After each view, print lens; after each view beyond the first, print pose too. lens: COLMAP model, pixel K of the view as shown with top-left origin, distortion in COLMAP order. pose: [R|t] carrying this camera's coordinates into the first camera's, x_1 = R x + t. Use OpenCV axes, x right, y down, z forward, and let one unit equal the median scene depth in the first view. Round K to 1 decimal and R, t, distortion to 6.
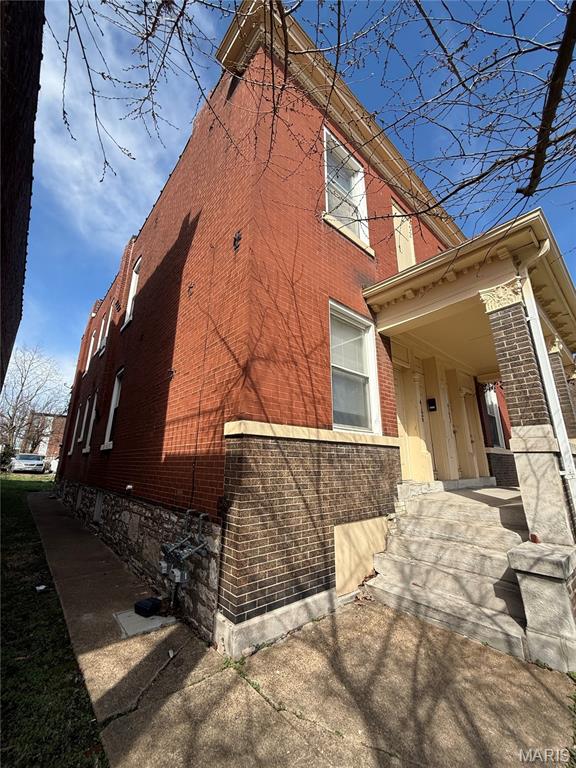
lens RADIAL K [[302.7, 0, 288.1], [0, 302.7, 384.0], [0, 0, 1]] dist [0.000654, -0.000127]
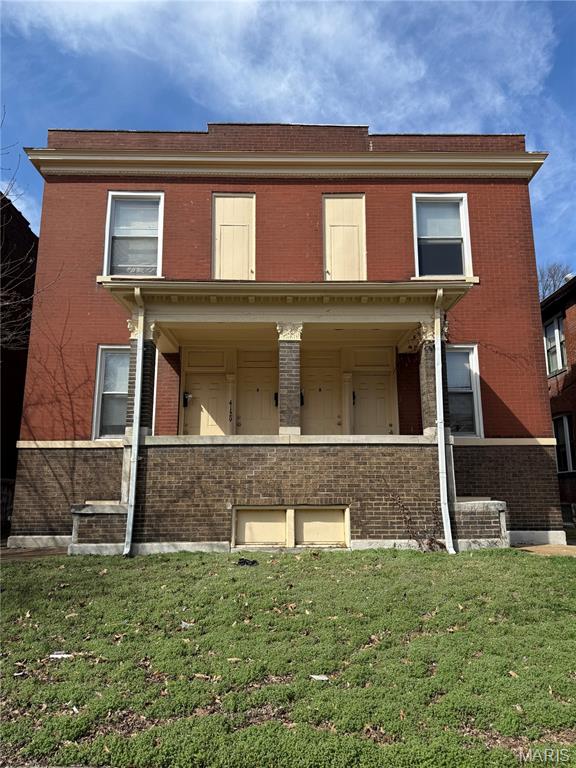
lens RADIAL K [[531.6, 0, 288.3], [0, 531.6, 384.1], [0, 0, 1]] dist [0.008809, 0.001030]
pose [[0.758872, -0.137081, -0.636649, 2.951878], [0.175629, 0.984453, -0.002623, 0.065967], [0.627110, -0.109823, 0.771149, -0.433219]]
